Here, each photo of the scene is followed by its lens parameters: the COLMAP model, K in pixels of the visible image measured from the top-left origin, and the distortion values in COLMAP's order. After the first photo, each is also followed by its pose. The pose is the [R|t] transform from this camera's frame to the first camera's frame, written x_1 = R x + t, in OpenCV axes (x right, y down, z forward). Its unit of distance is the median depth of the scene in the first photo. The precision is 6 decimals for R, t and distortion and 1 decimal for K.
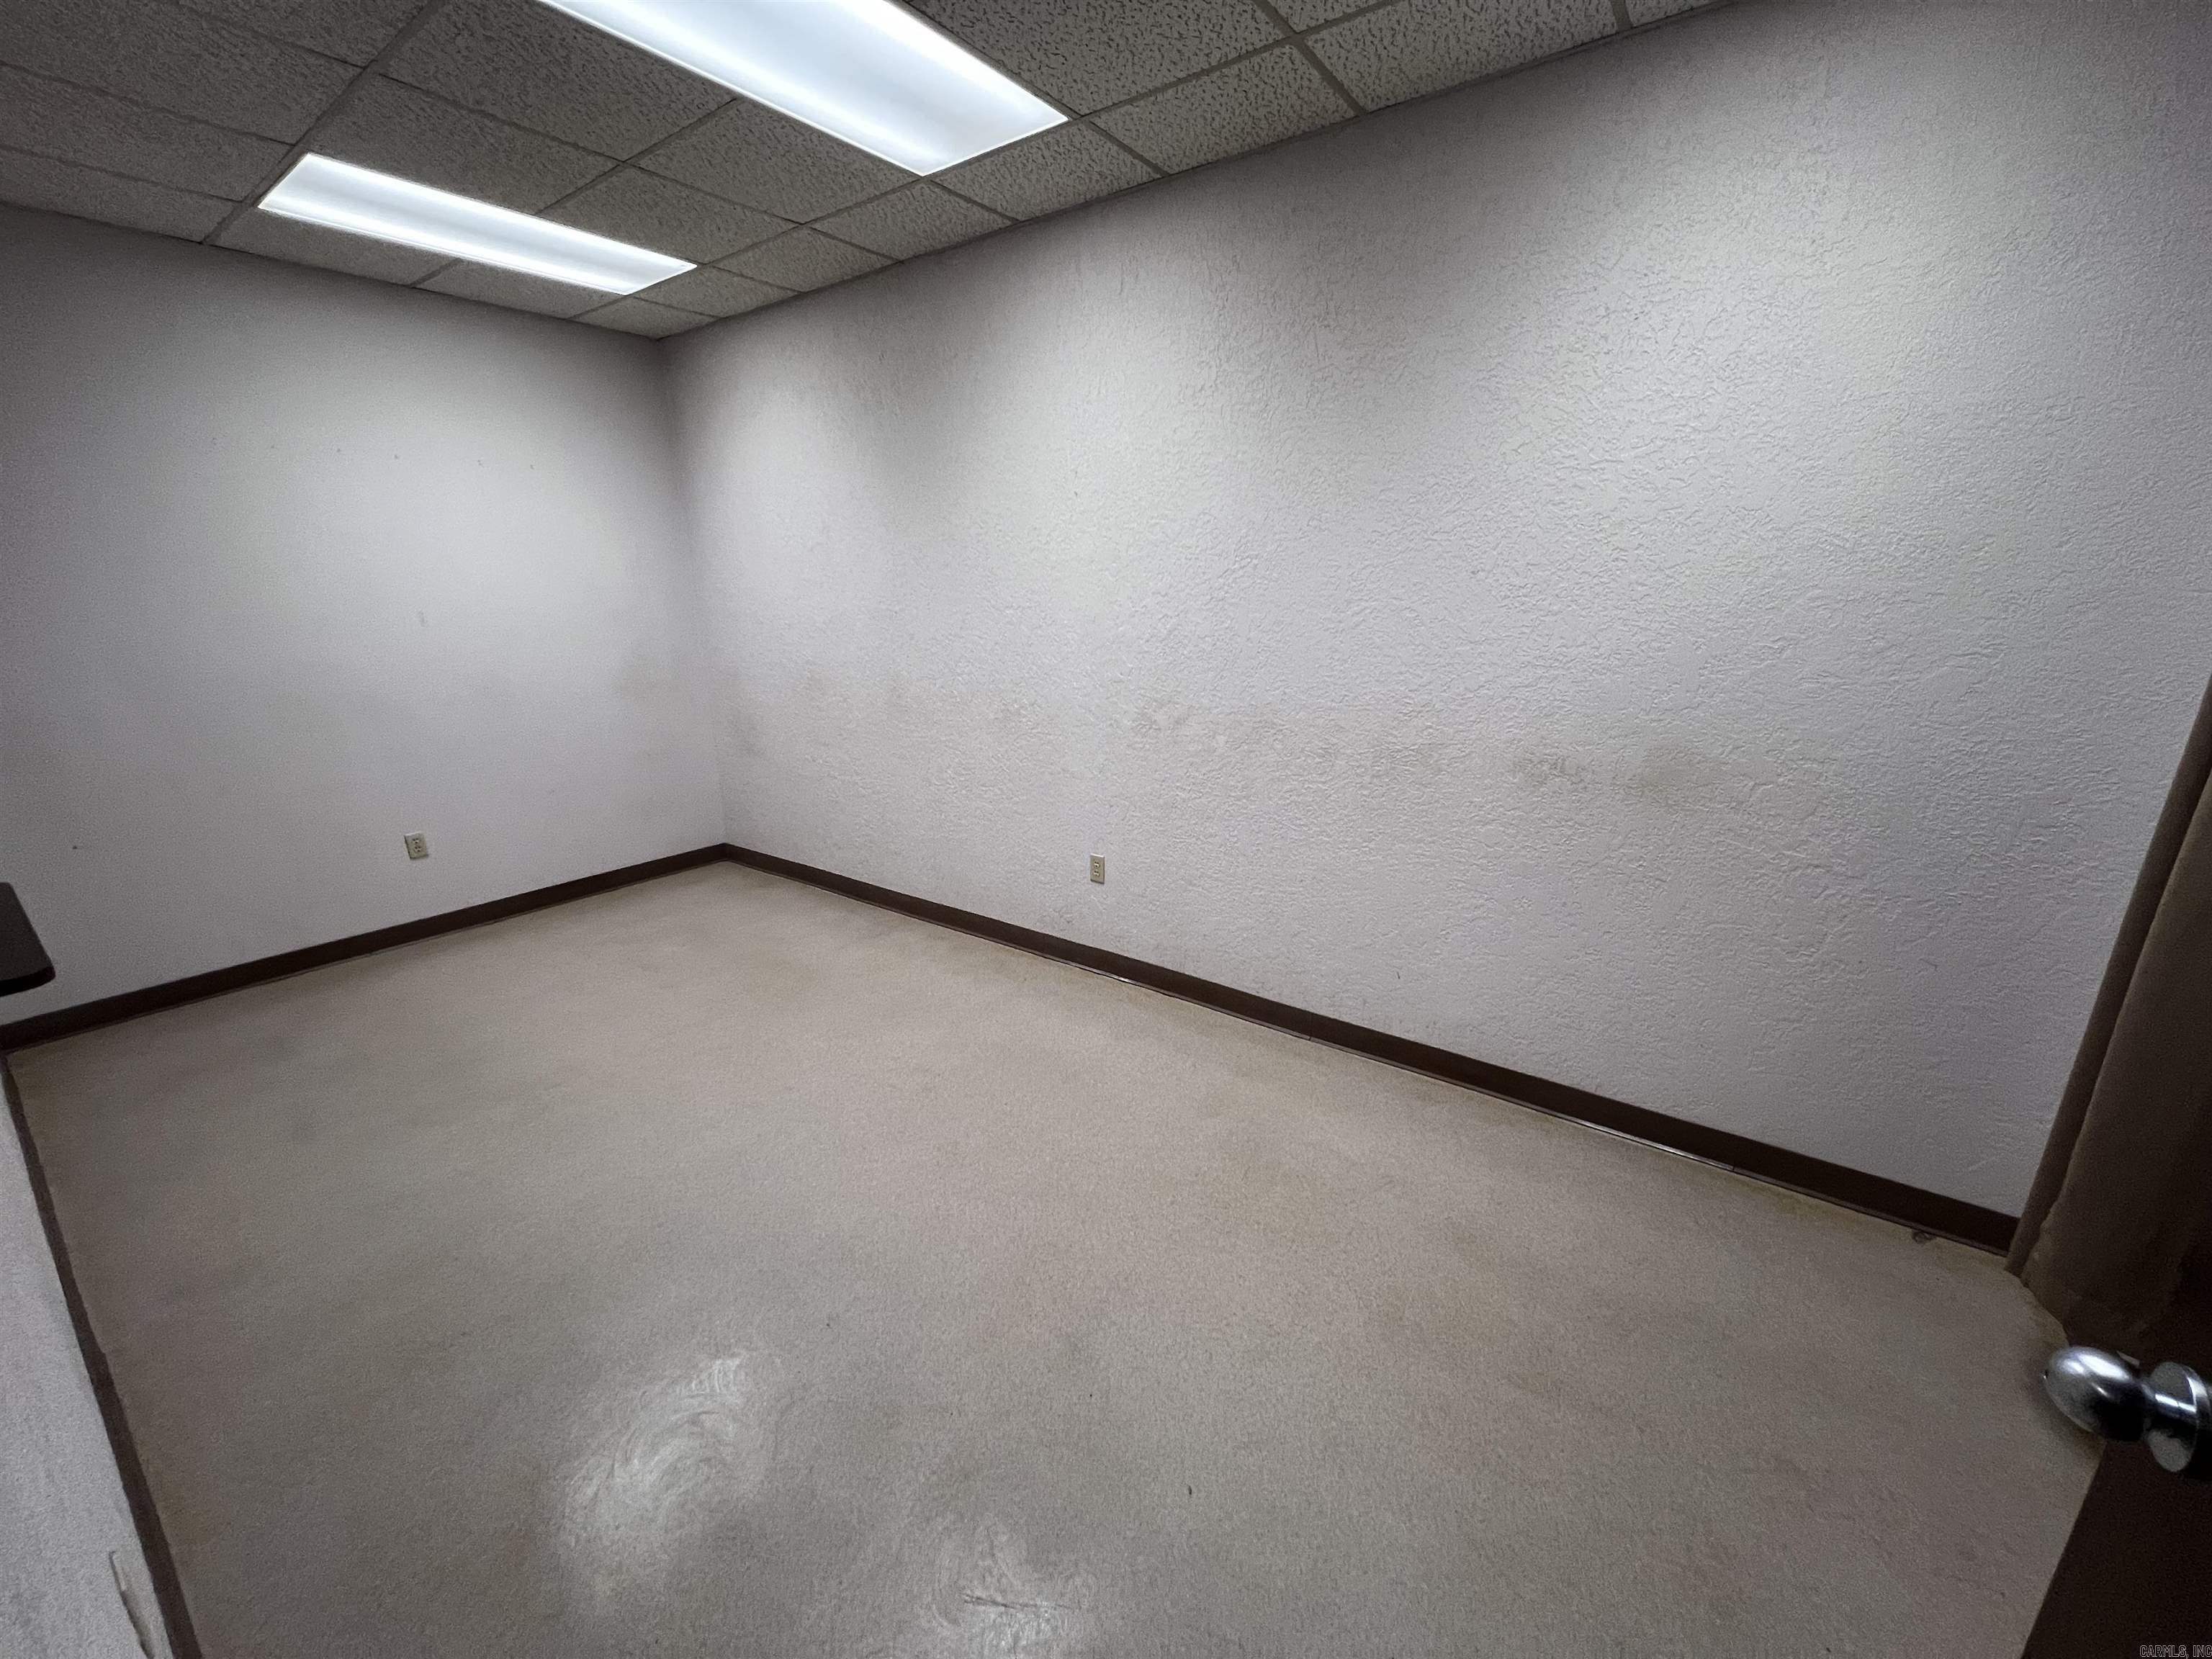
lens RADIAL K [[881.9, 0, 1098.5], [0, 881.9, 827.6], [0, 0, 1]] dist [0.000555, -0.000662]
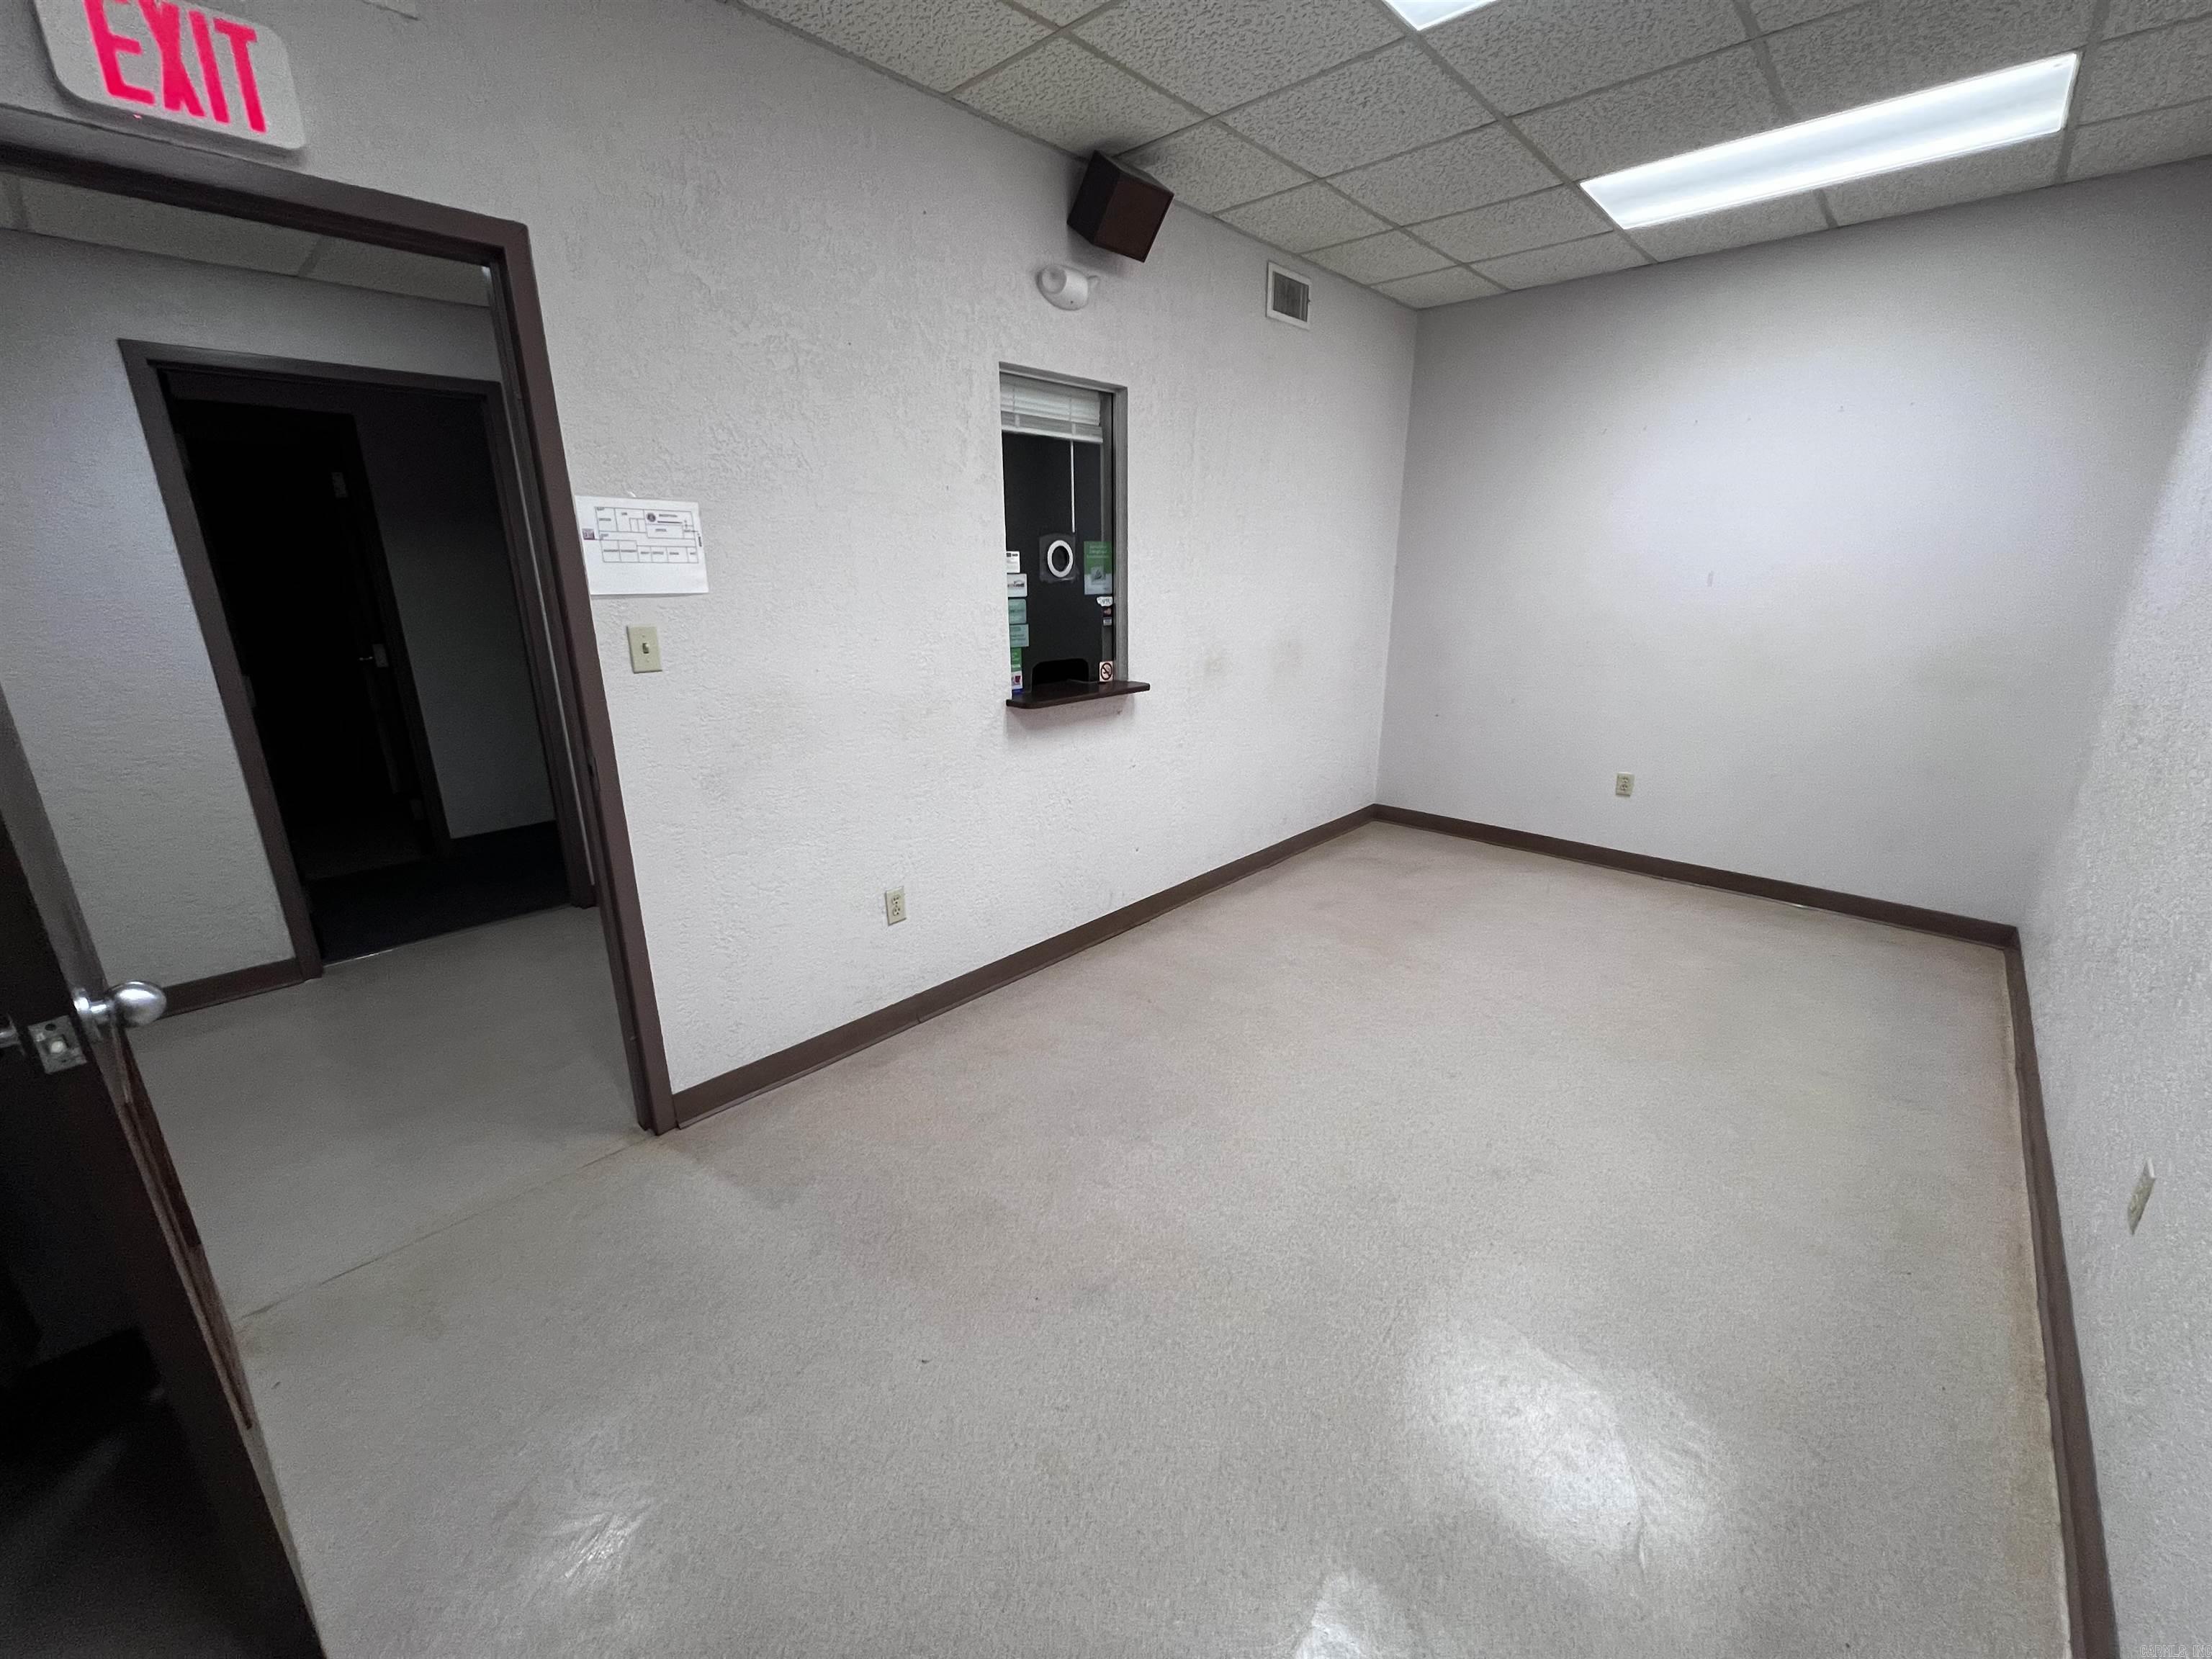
lens RADIAL K [[881.9, 0, 1098.5], [0, 881.9, 827.6], [0, 0, 1]] dist [0.000555, -0.000662]
pose [[-0.106655, 0.300507, -0.947798, 0.468570], [-0.261997, 0.911053, 0.318339, -0.140665], [0.959157, 0.282272, -0.018436, 0.520247]]
